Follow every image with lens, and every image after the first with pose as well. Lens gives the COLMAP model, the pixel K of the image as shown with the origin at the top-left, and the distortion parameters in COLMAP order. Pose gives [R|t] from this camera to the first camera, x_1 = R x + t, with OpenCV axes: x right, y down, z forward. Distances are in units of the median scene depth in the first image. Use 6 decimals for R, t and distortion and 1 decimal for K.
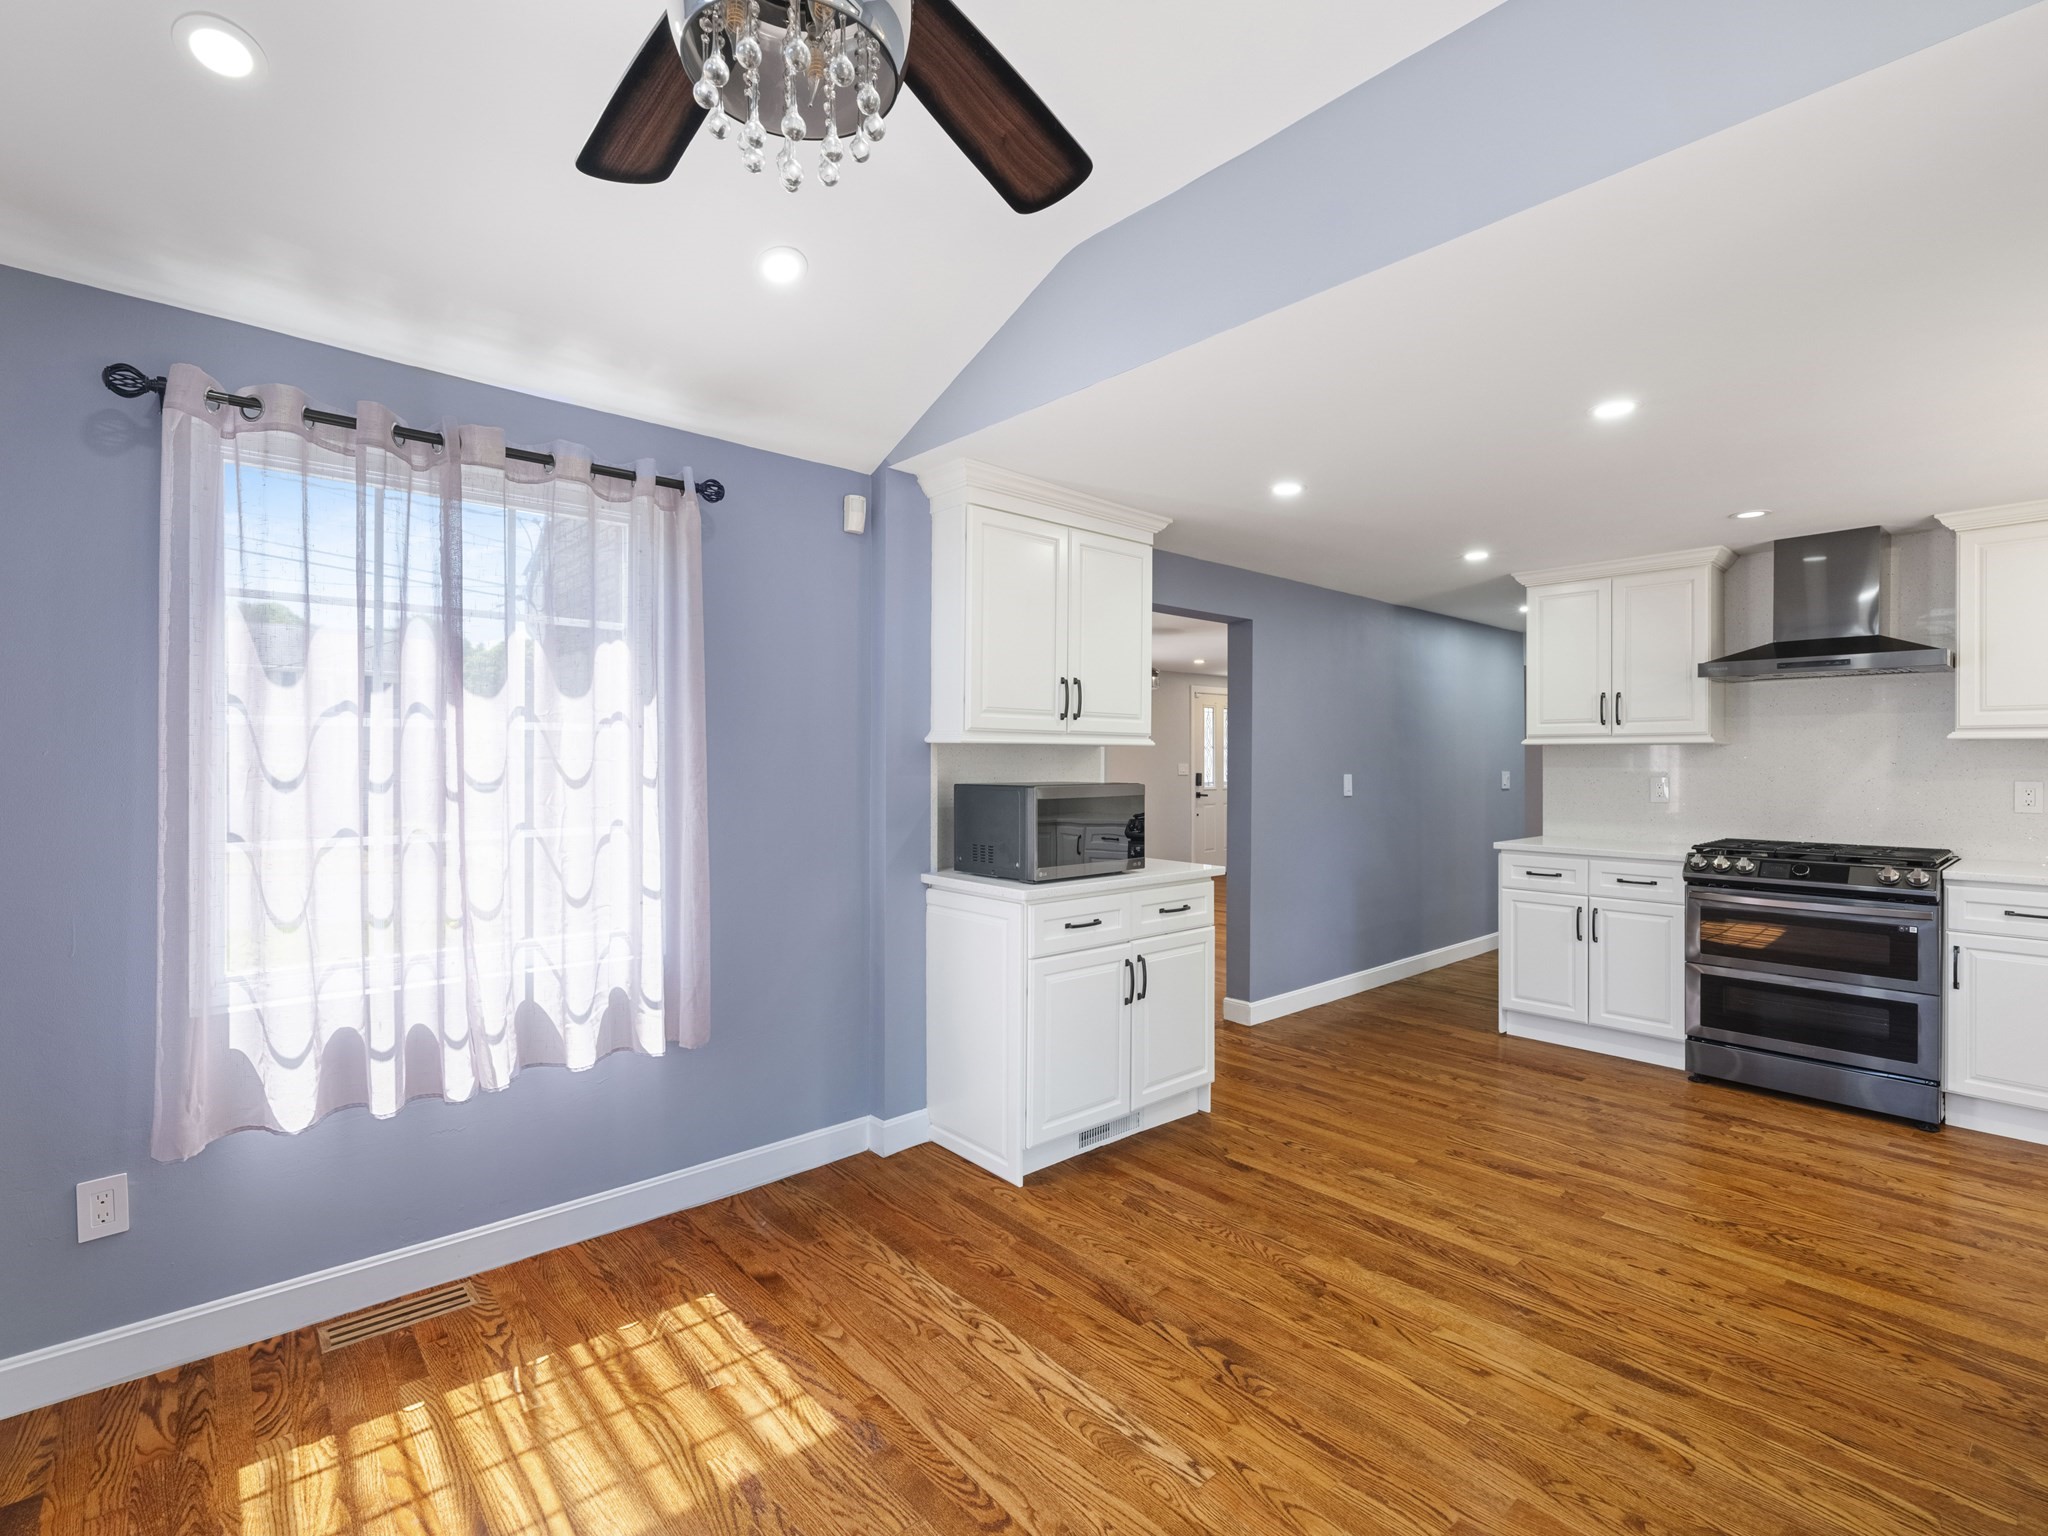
lens RADIAL K [[948.1, 0, 1024.0], [0, 948.1, 768.0], [0, 0, 1]] dist [-0.000077, 0.000022]
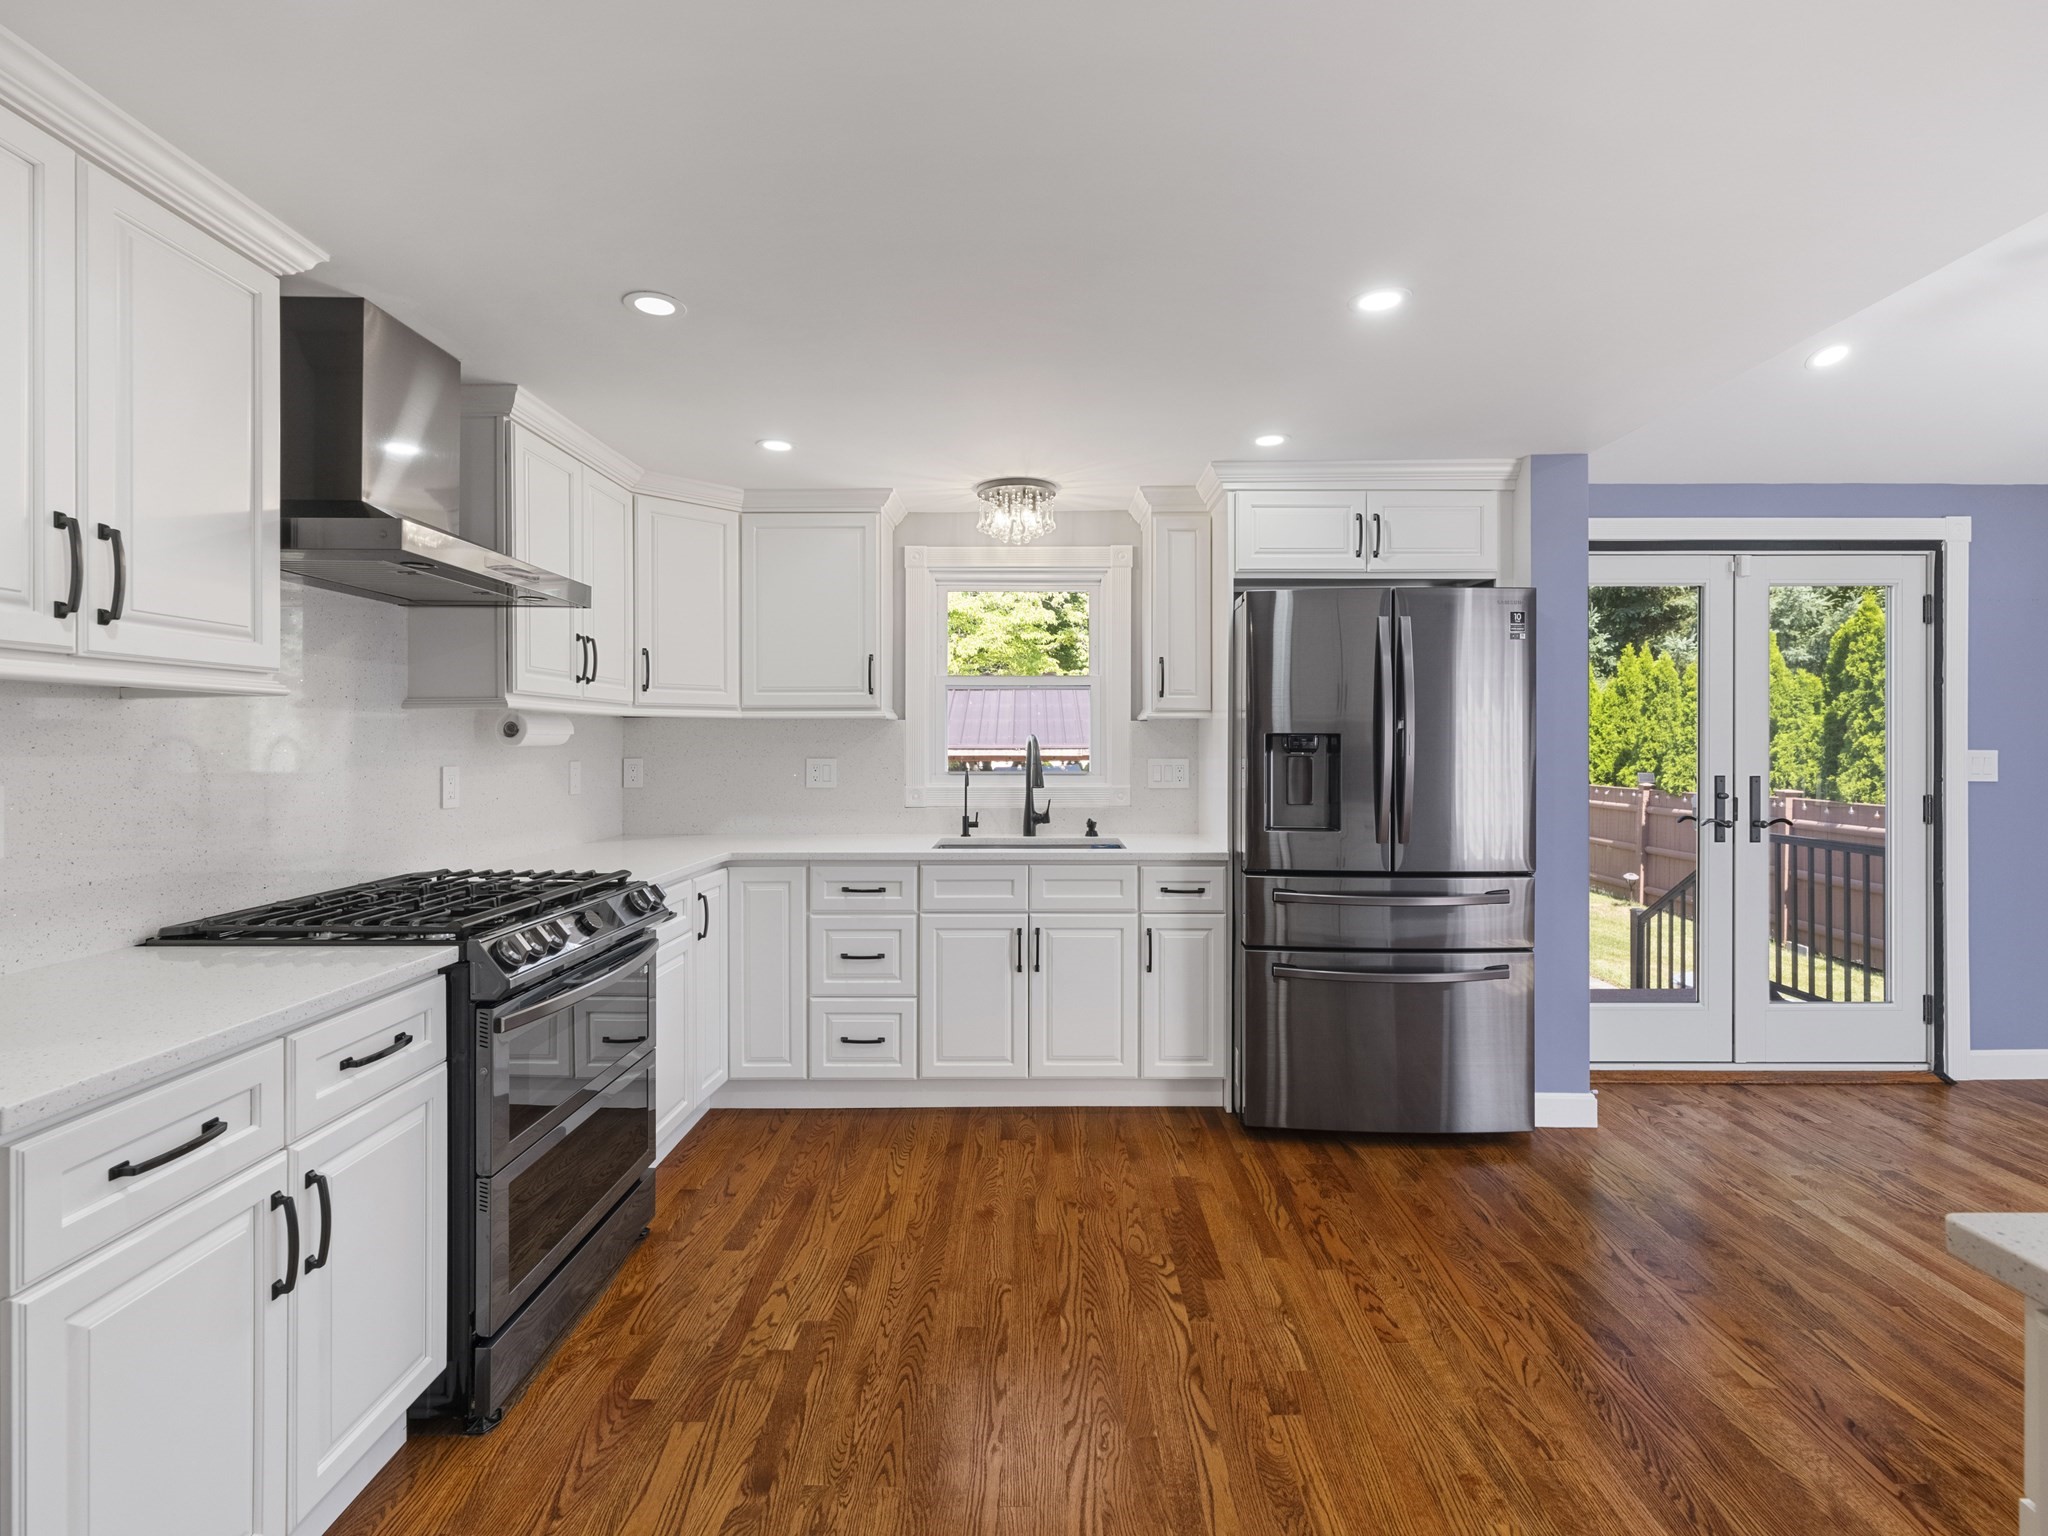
lens RADIAL K [[947.5, 0, 1021.9], [0, 947.5, 737.8], [0, 0, 1]] dist [-0.001186, 0.000414]
pose [[-0.746091, 0.003315, 0.665836, 0.263085], [0.006207, 0.999979, 0.001976, -0.008617], [-0.665815, 0.005608, -0.746096, 1.525382]]
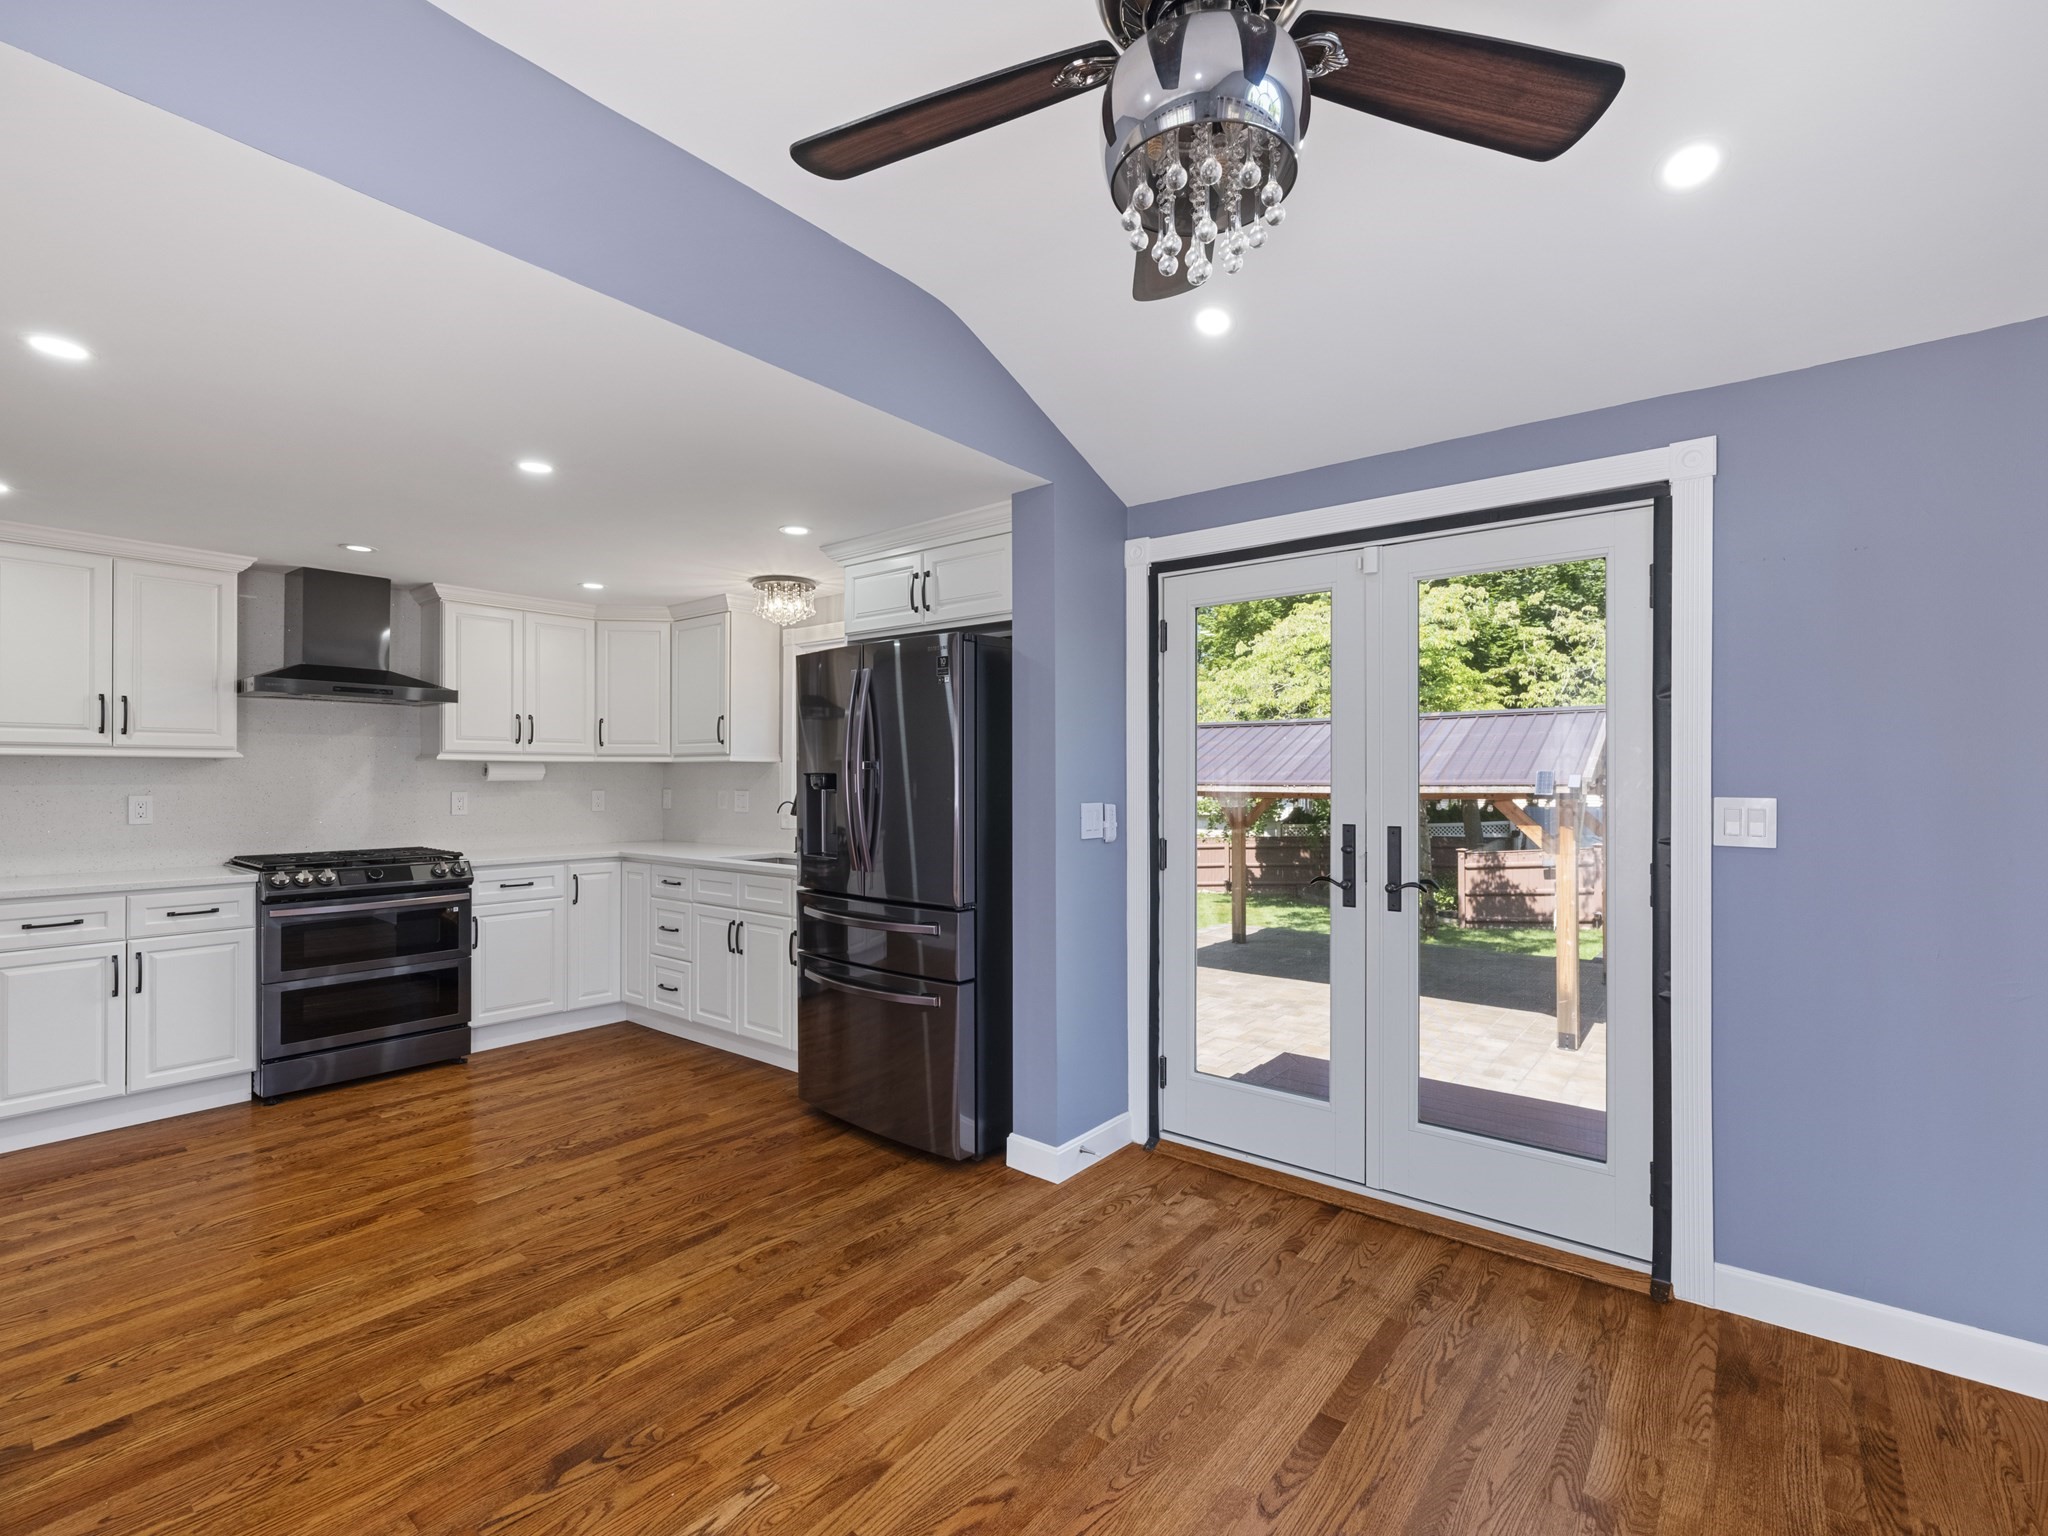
lens RADIAL K [[937.2, 0, 1024.0], [0, 937.2, 768.0], [0, 0, 1]] dist [-0.000478, 0.000373]
pose [[-0.169843, 0.008132, 0.985438, -0.493878], [0.007142, 0.999950, -0.007021, -0.005690], [-0.985445, 0.005845, -0.169892, 0.517508]]
